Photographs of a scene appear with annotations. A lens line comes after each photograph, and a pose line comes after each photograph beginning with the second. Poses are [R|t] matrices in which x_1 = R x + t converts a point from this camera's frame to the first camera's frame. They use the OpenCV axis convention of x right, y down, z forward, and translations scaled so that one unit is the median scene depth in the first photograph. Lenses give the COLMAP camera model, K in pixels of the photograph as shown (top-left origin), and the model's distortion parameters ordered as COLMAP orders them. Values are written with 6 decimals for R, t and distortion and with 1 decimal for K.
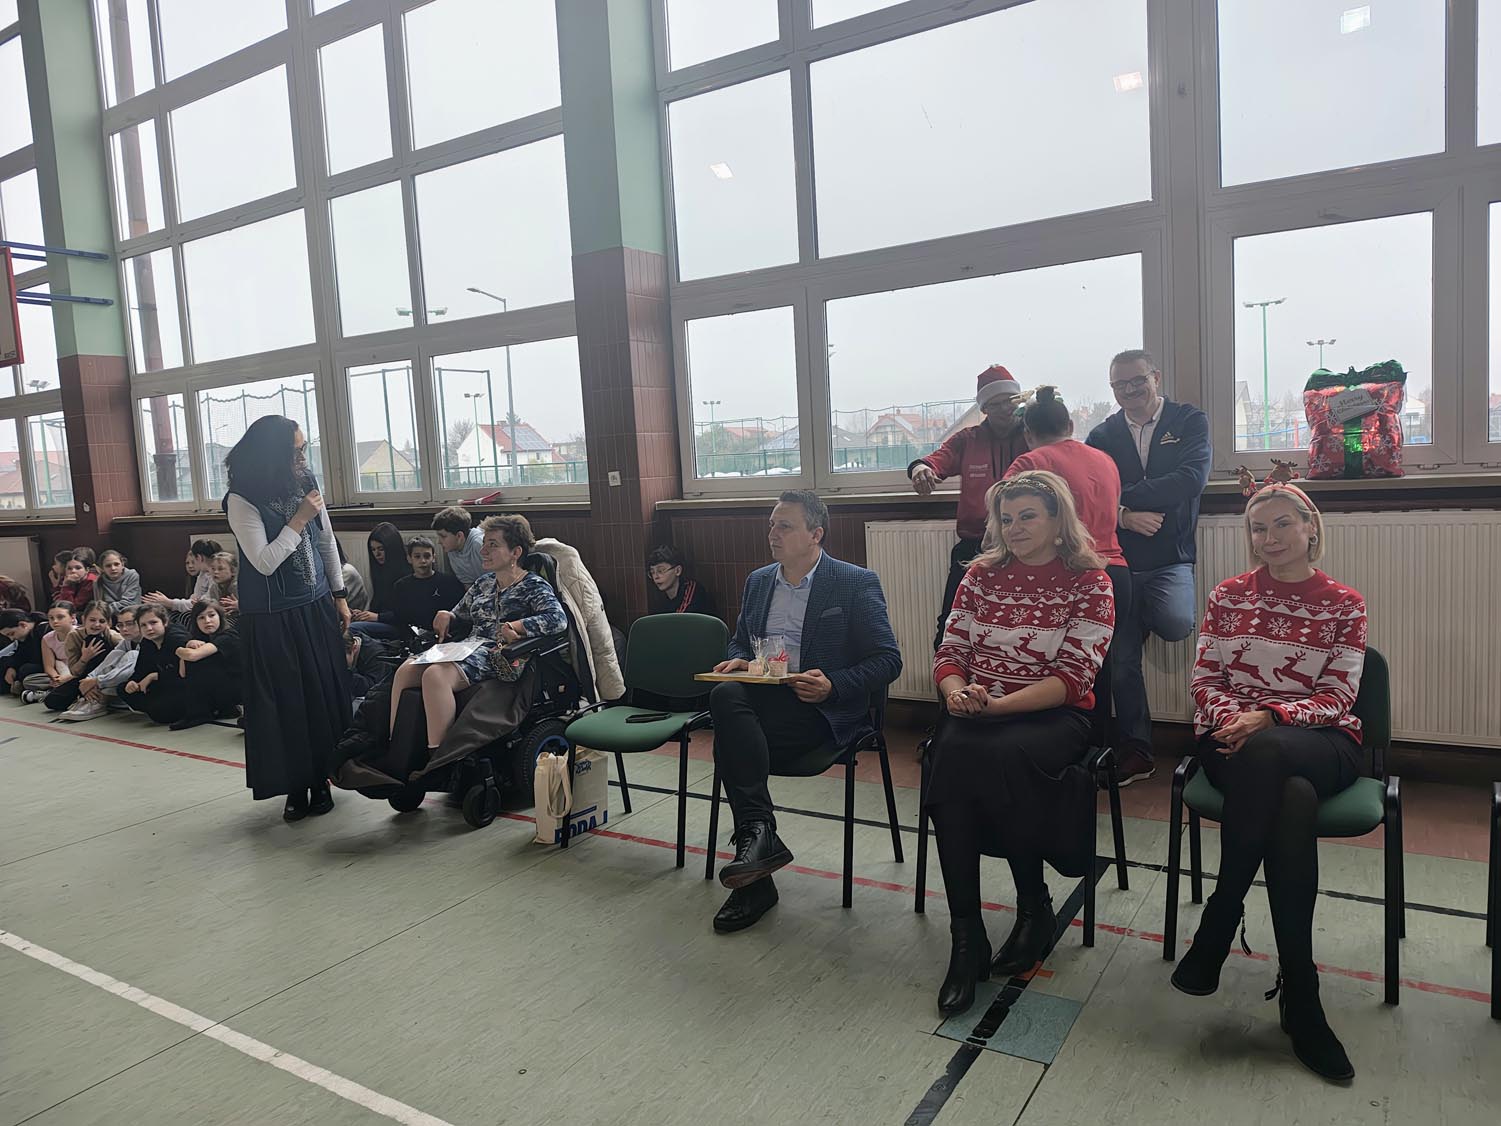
lens RADIAL K [[1041.4, 0, 744.7], [0, 1041.4, 562.5], [0, 0, 1]] dist [0.053164, -0.079163]
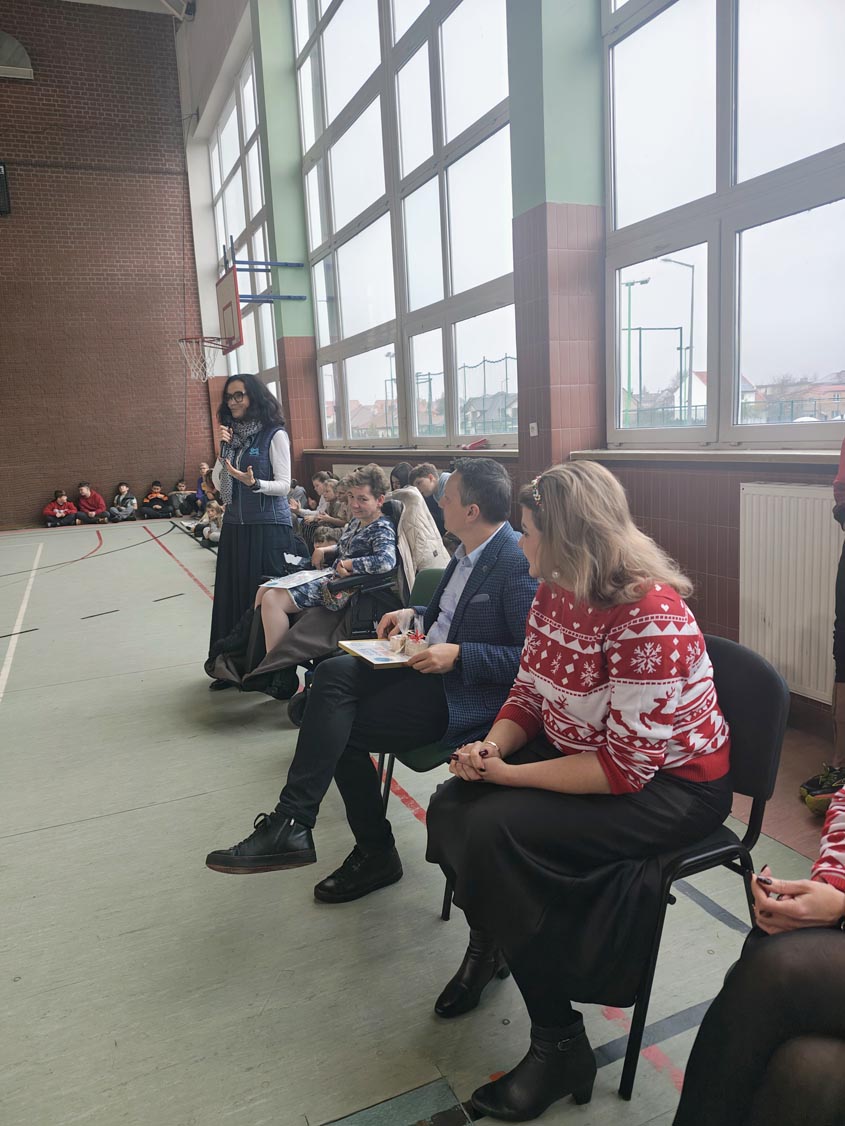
lens RADIAL K [[776.9, 0, 391.0], [0, 776.9, 569.6], [0, 0, 1]] dist [0.066893, -0.126628]
pose [[0.823584, 0.112698, -0.555885, 0.214789], [-0.048583, 0.990476, 0.128827, -0.032535], [0.565110, -0.079093, 0.821216, 0.232214]]
